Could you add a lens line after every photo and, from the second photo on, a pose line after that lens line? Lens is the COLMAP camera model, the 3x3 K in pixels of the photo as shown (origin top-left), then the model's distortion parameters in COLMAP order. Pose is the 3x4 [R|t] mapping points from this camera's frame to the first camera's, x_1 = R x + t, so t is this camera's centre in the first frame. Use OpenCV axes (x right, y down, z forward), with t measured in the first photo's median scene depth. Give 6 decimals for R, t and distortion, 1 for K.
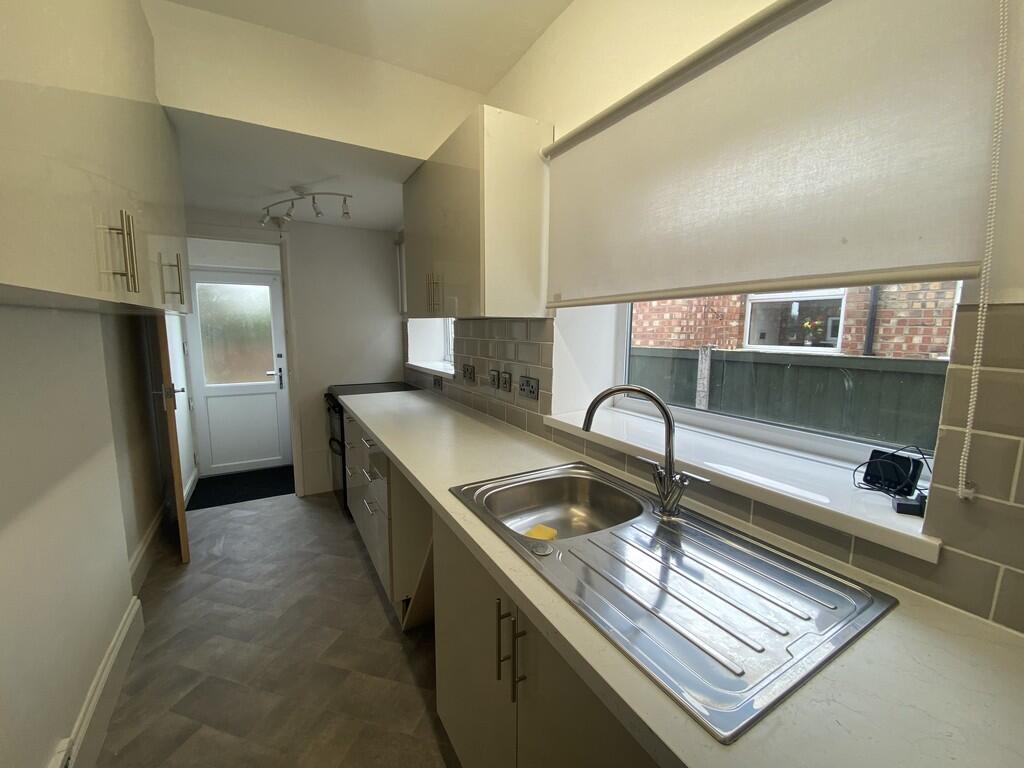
lens RADIAL K [[414.5, 0, 518.1], [0, 414.5, 386.6], [0, 0, 1]] dist [-0.030409, 0.000082]
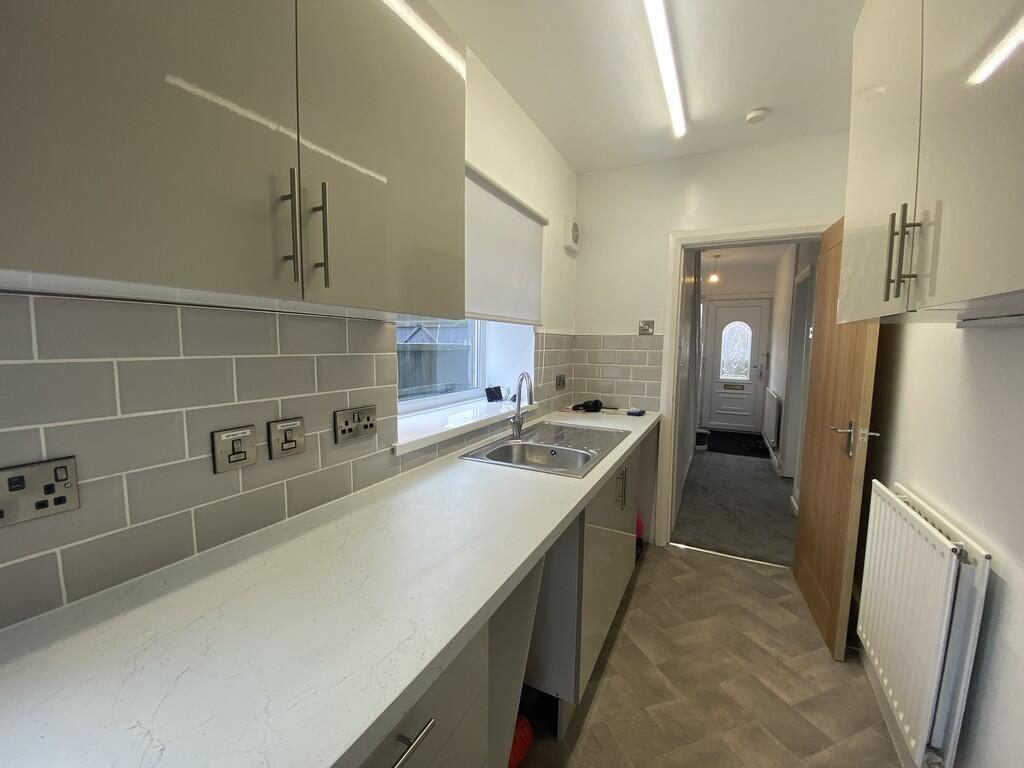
lens RADIAL K [[414.5, 0, 518.1], [0, 414.5, 386.6], [0, 0, 1]] dist [-0.030409, 0.000082]
pose [[-0.562876, -0.100128, 0.820454, -0.917448], [0.094046, 0.978430, 0.183929, -0.213960], [-0.821173, 0.180690, -0.541319, 1.591625]]
